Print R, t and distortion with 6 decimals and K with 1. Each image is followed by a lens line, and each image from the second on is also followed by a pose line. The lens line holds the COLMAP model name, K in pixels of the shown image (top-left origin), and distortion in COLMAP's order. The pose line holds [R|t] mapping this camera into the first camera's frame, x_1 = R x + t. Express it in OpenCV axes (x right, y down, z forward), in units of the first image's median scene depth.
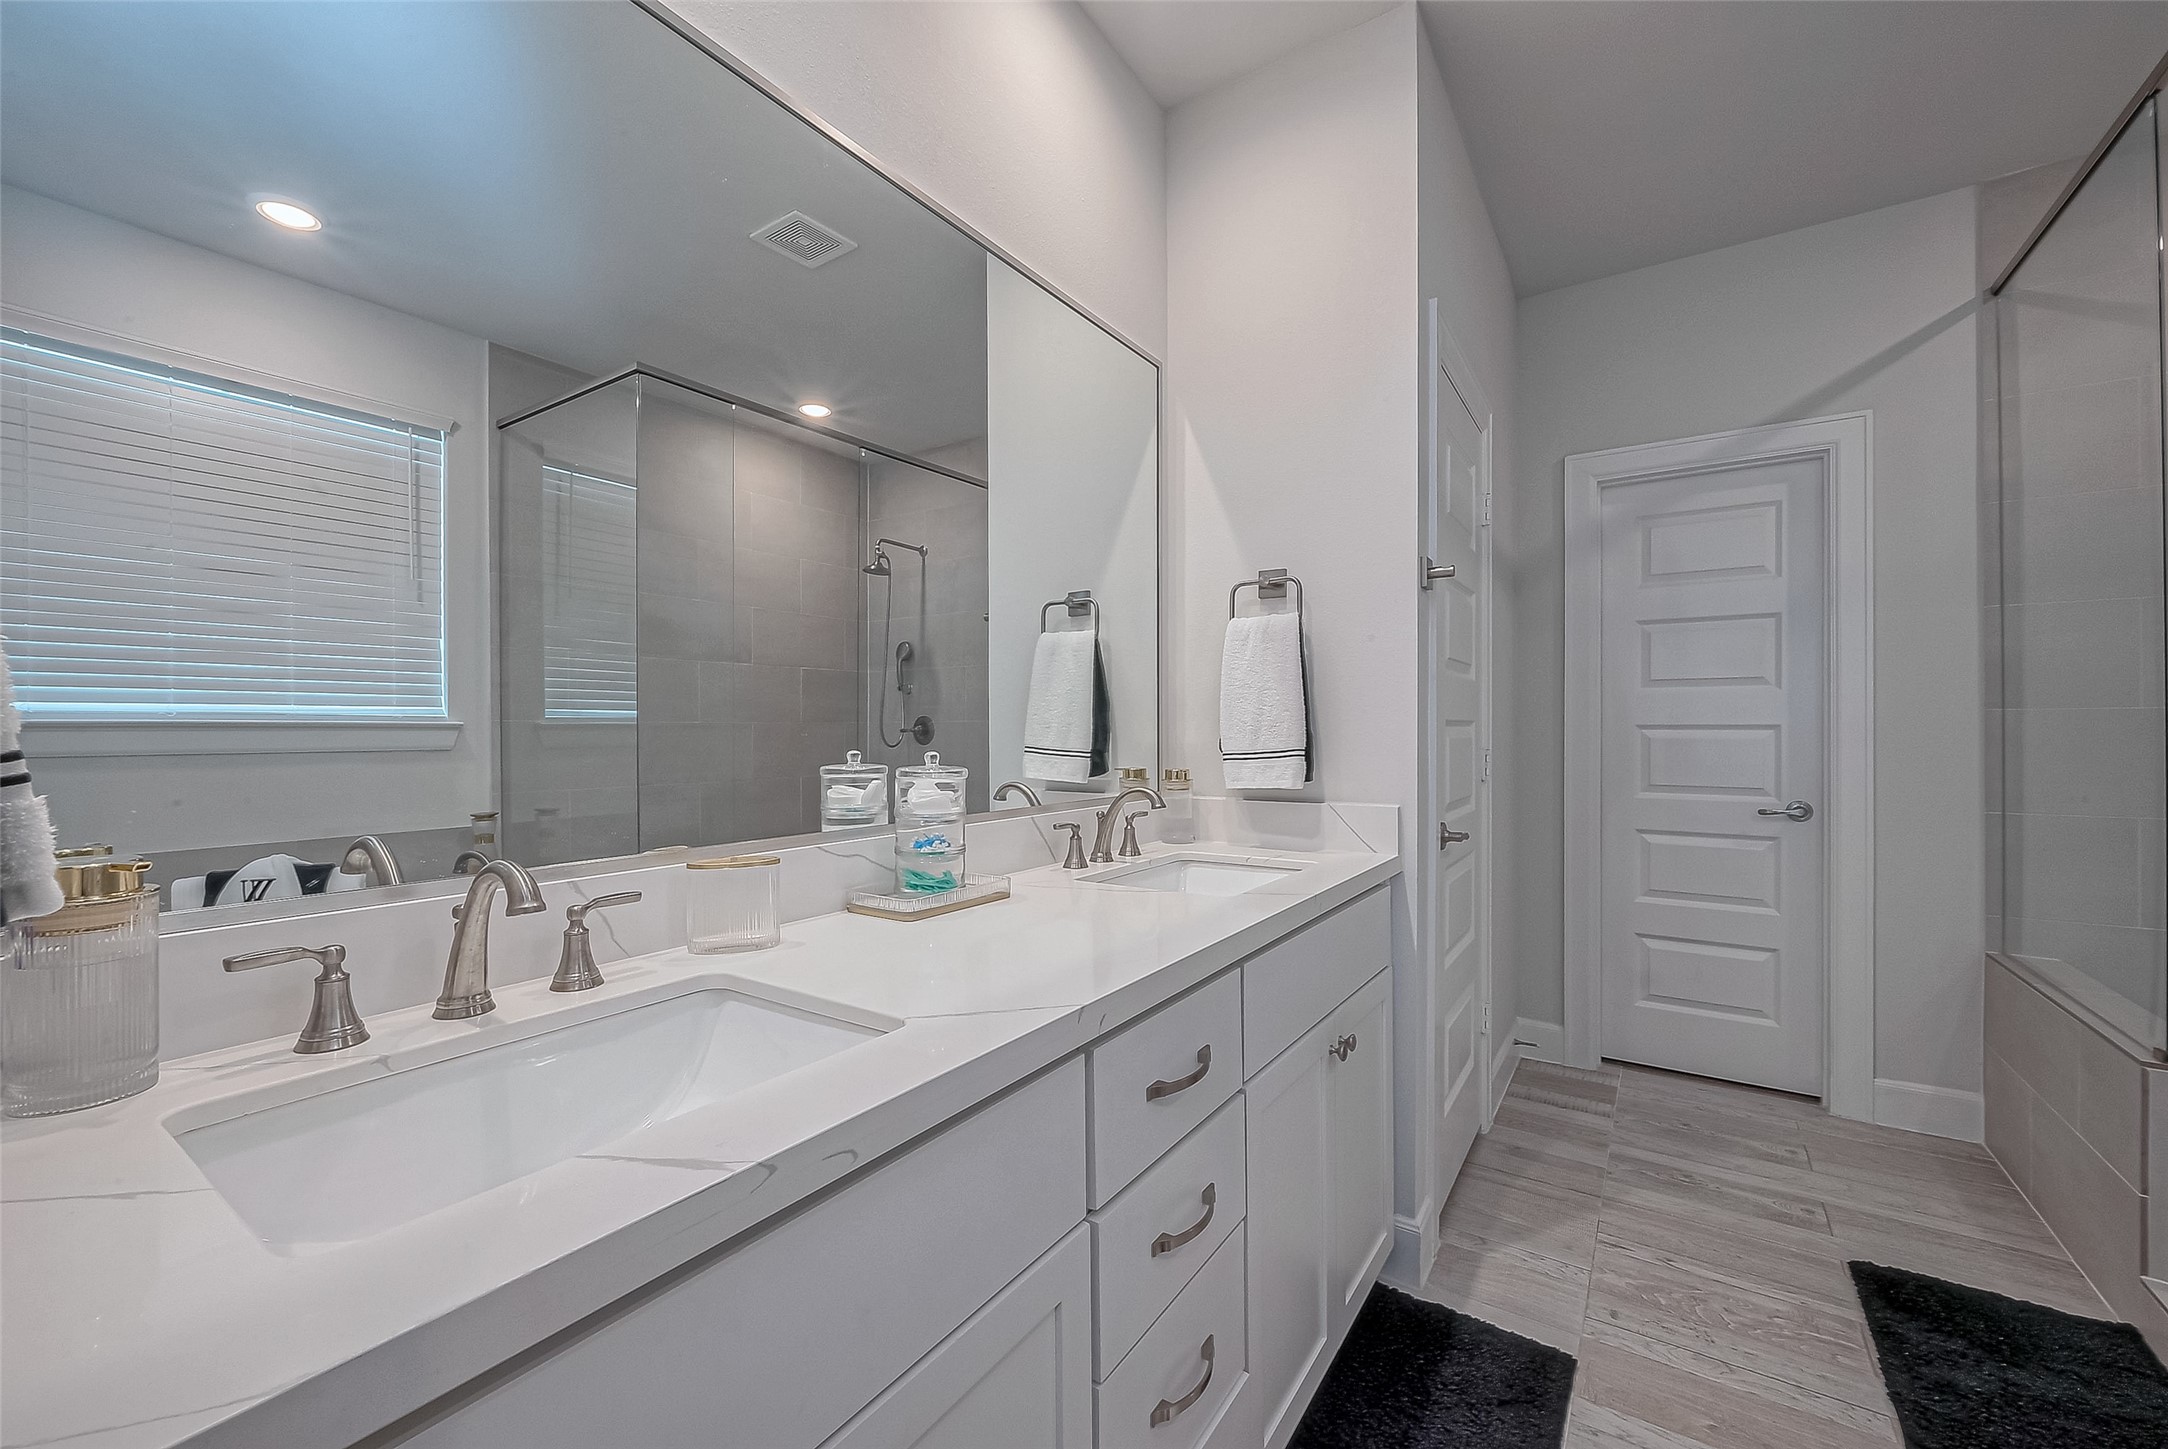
lens RADIAL K [[869.4, 0, 1094.0], [0, 869.4, 727.6], [0, 0, 1]] dist [-0.000311, -0.000259]
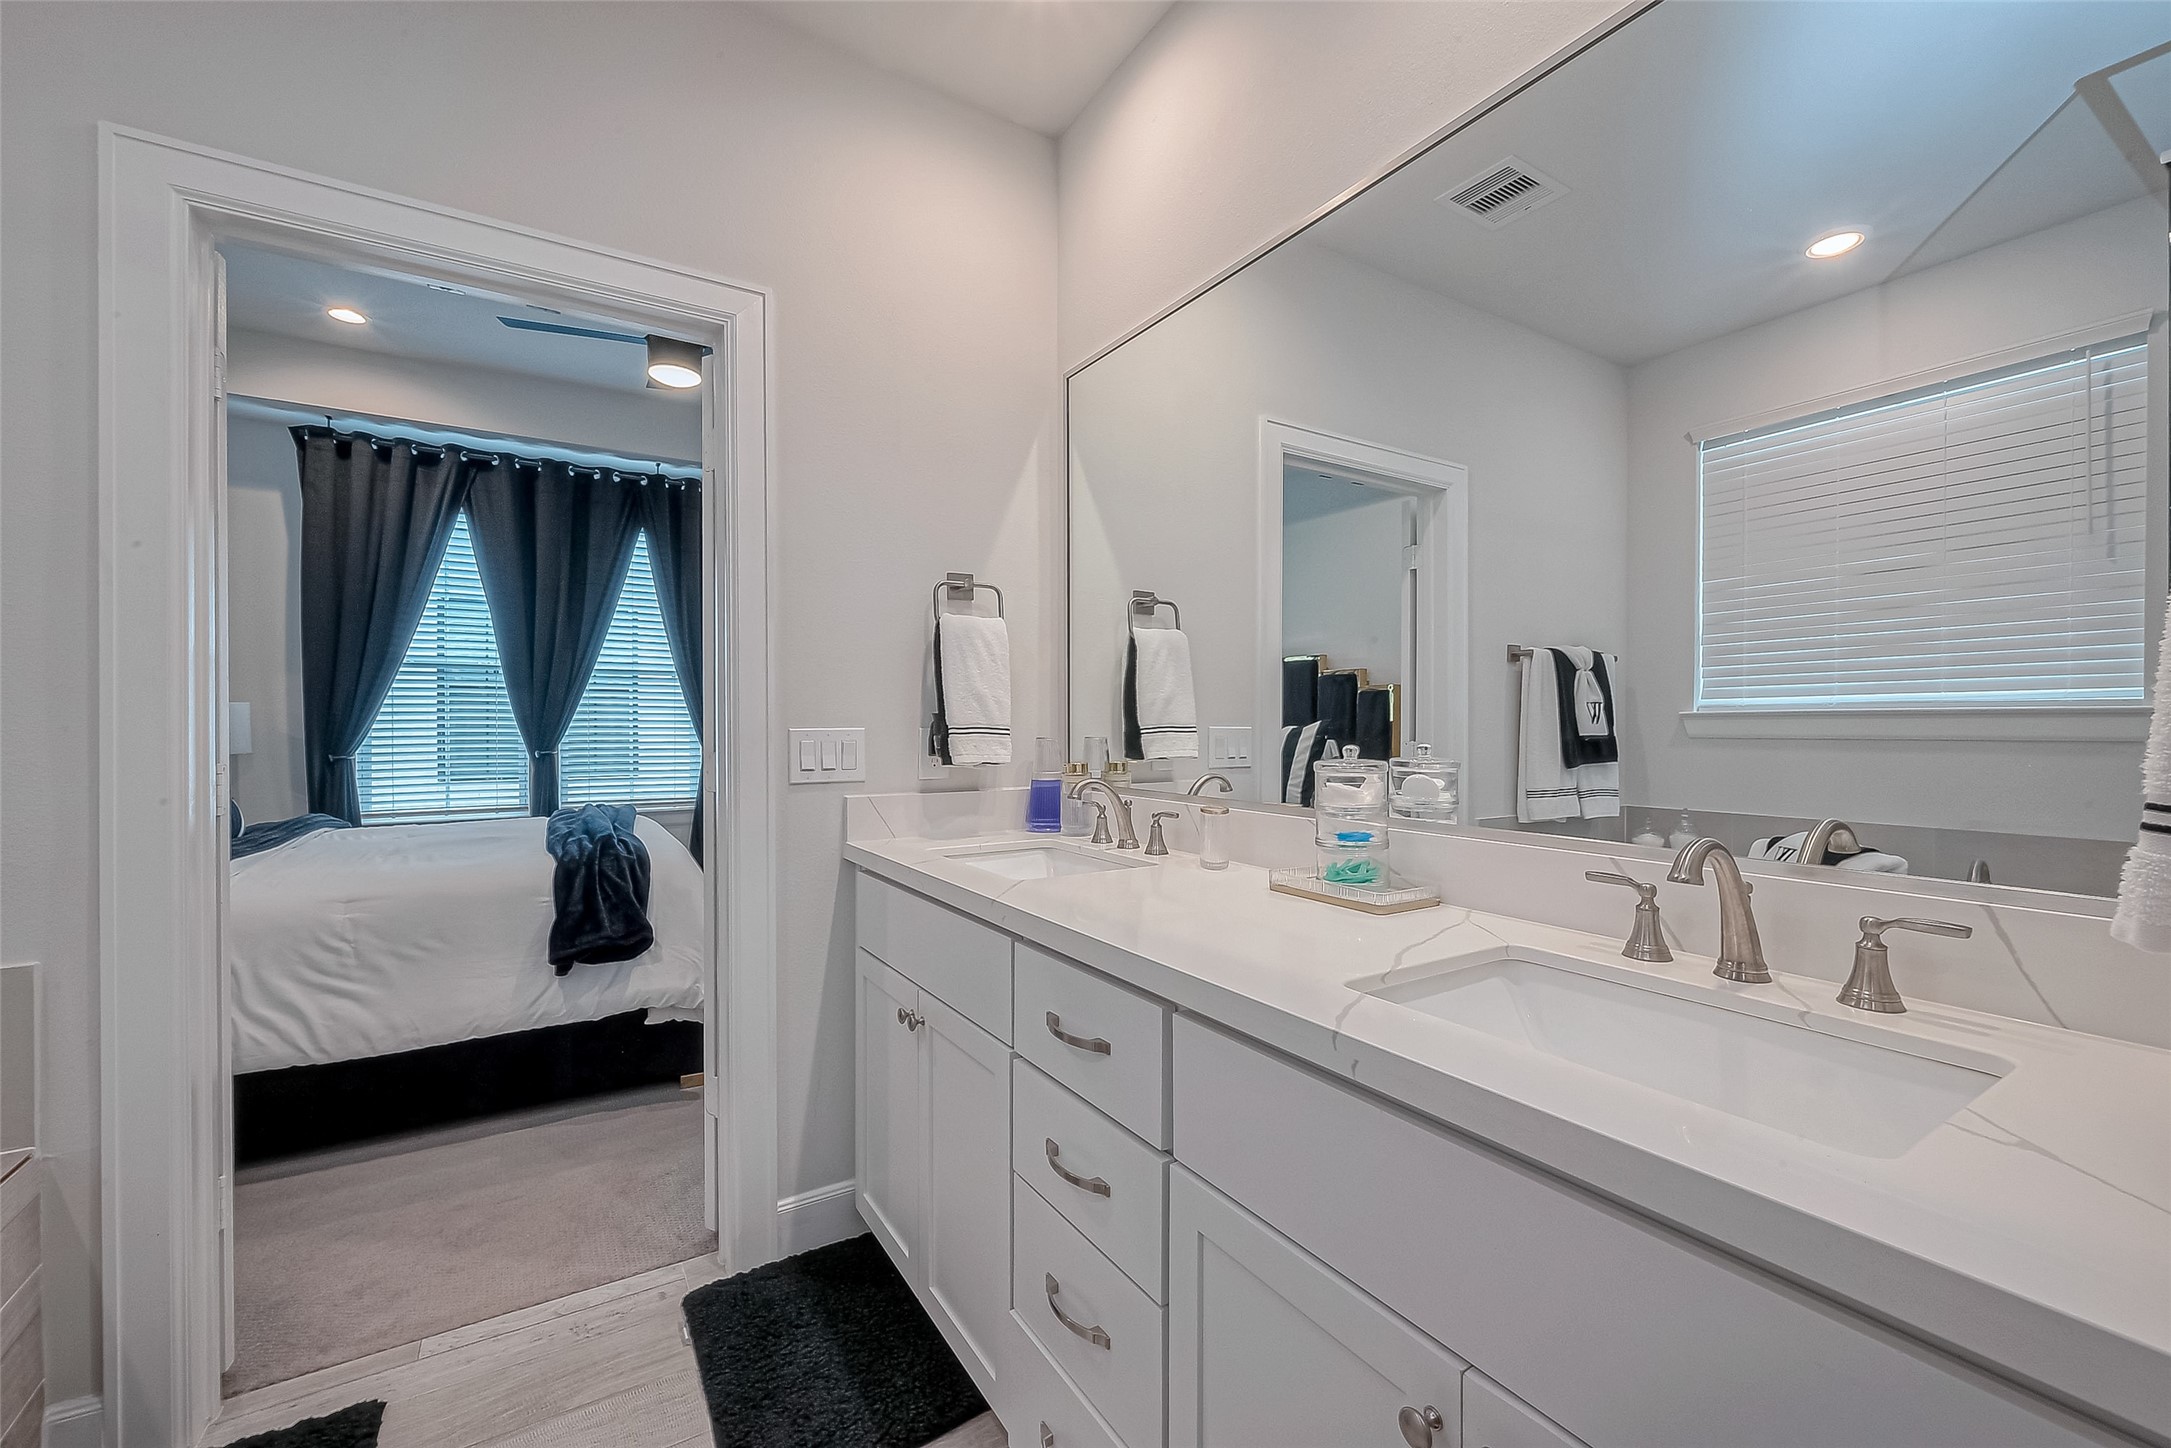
lens RADIAL K [[888.3, 0, 1111.9], [0, 888.3, 725.9], [0, 0, 1]] dist [-0.002222, -0.000154]
pose [[-0.406596, 0.008559, -0.913568, 0.592750], [0.007727, 0.999953, 0.005929, -0.001490], [0.913575, -0.004648, -0.406643, 0.811322]]
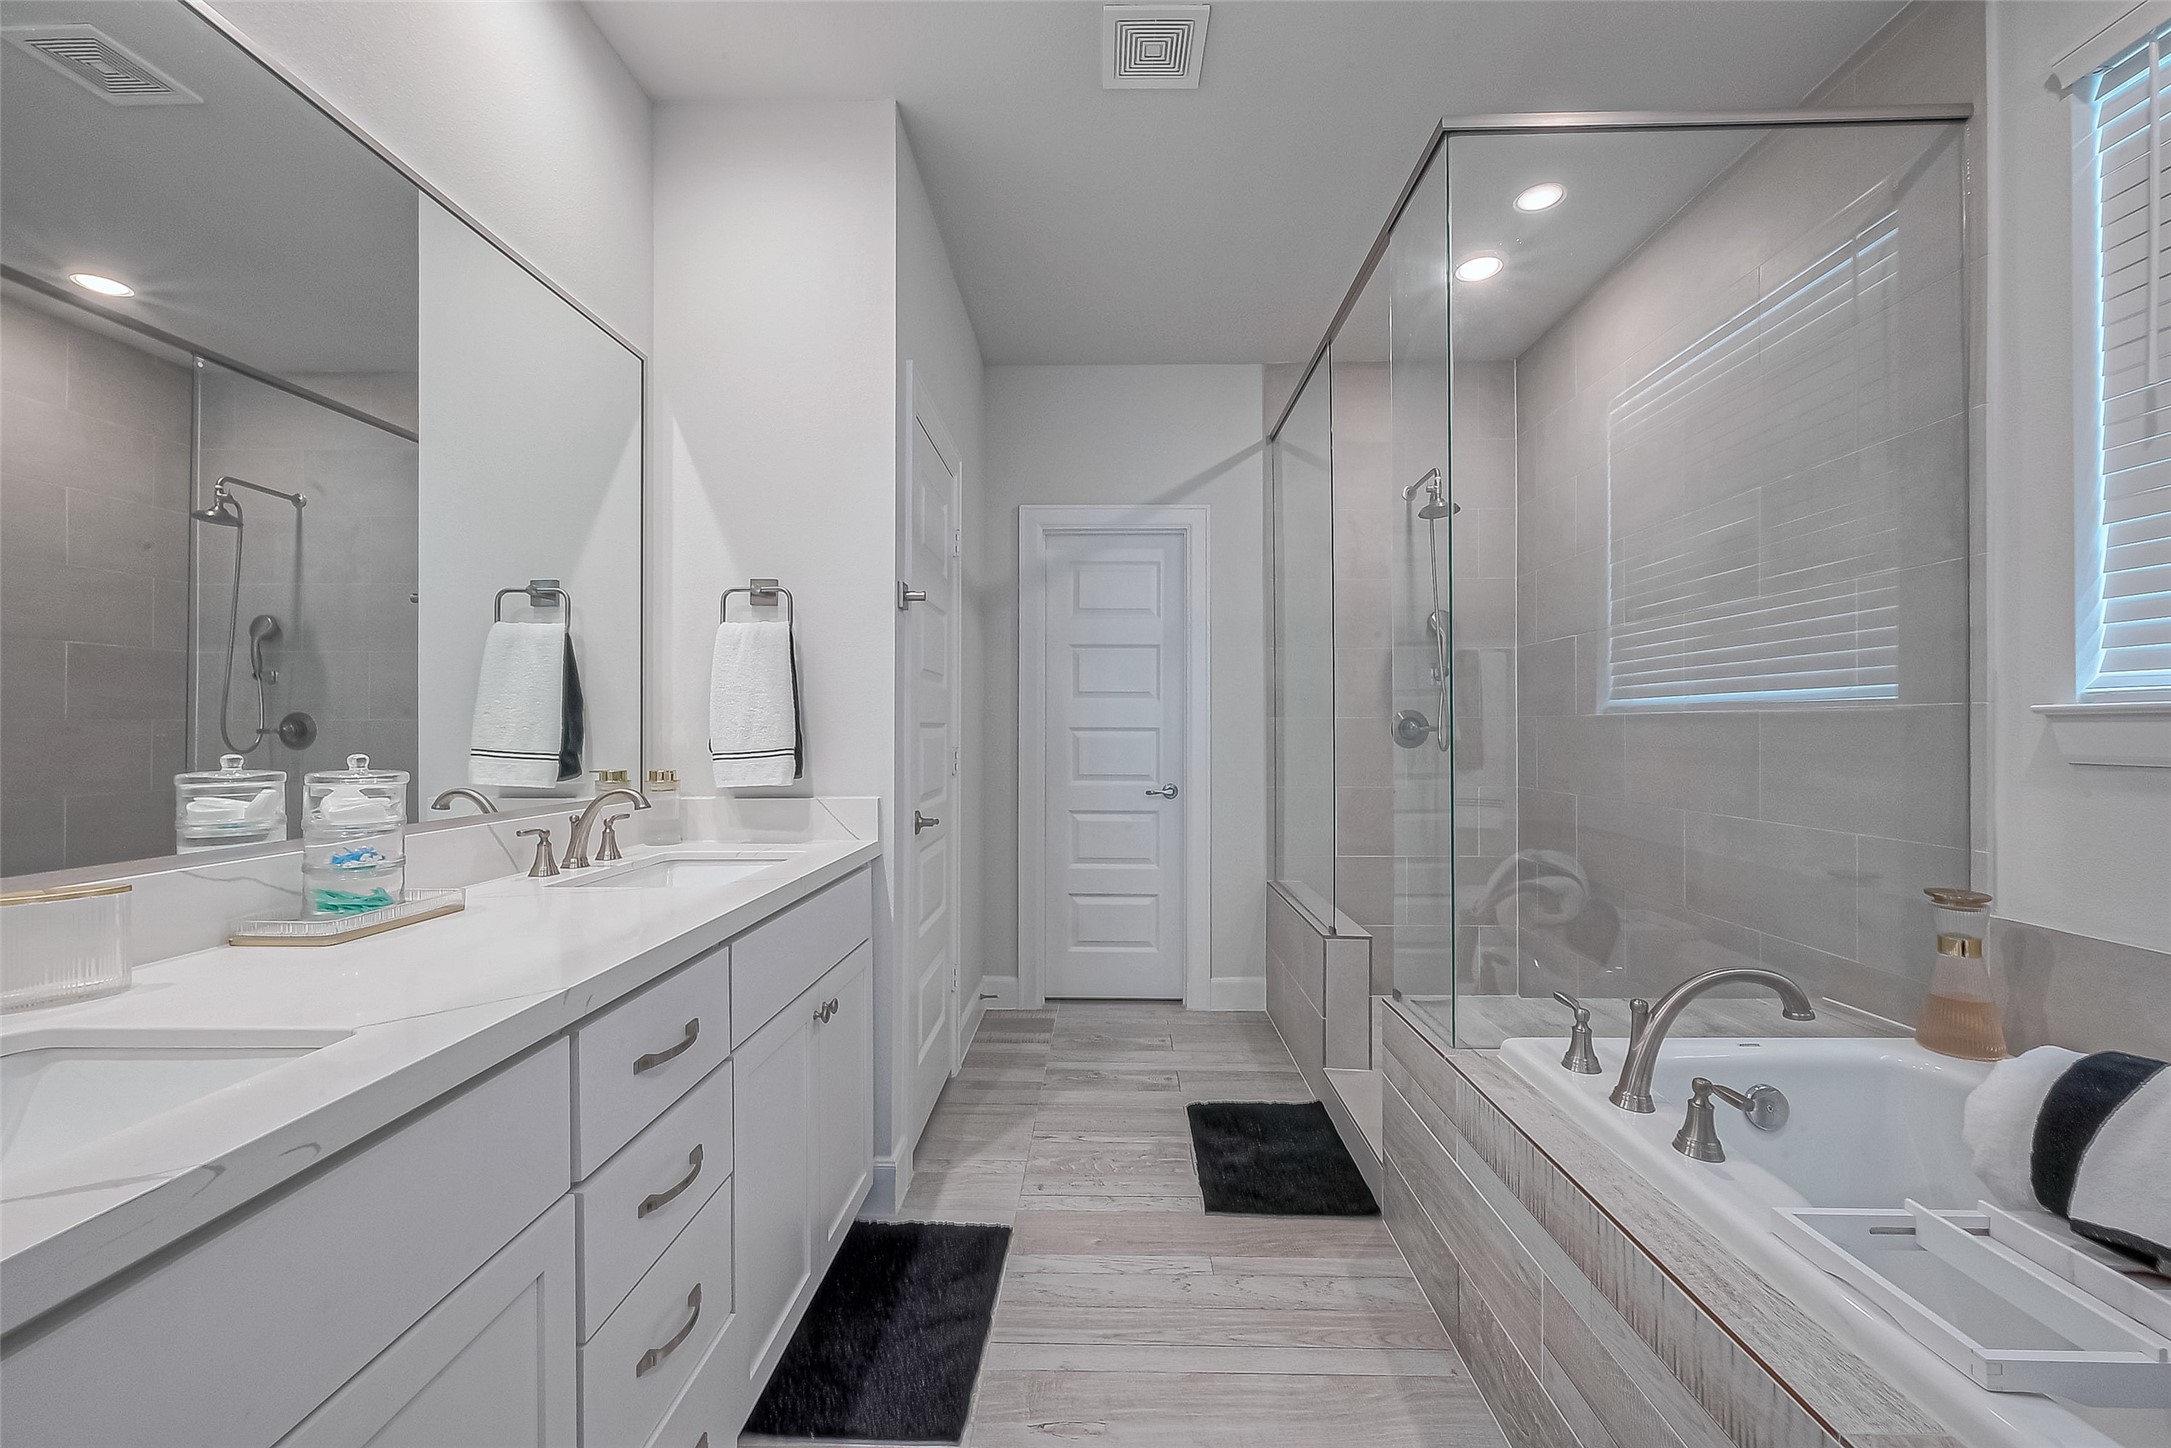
lens RADIAL K [[870.6, 0, 1095.5], [0, 870.6, 727.1], [0, 0, 1]] dist [-0.000311, -0.000259]
pose [[0.847112, 0.003812, 0.531401, -0.014917], [-0.002810, 0.999992, -0.002695, 0.000147], [-0.531407, 0.000790, 0.847116, -0.109603]]
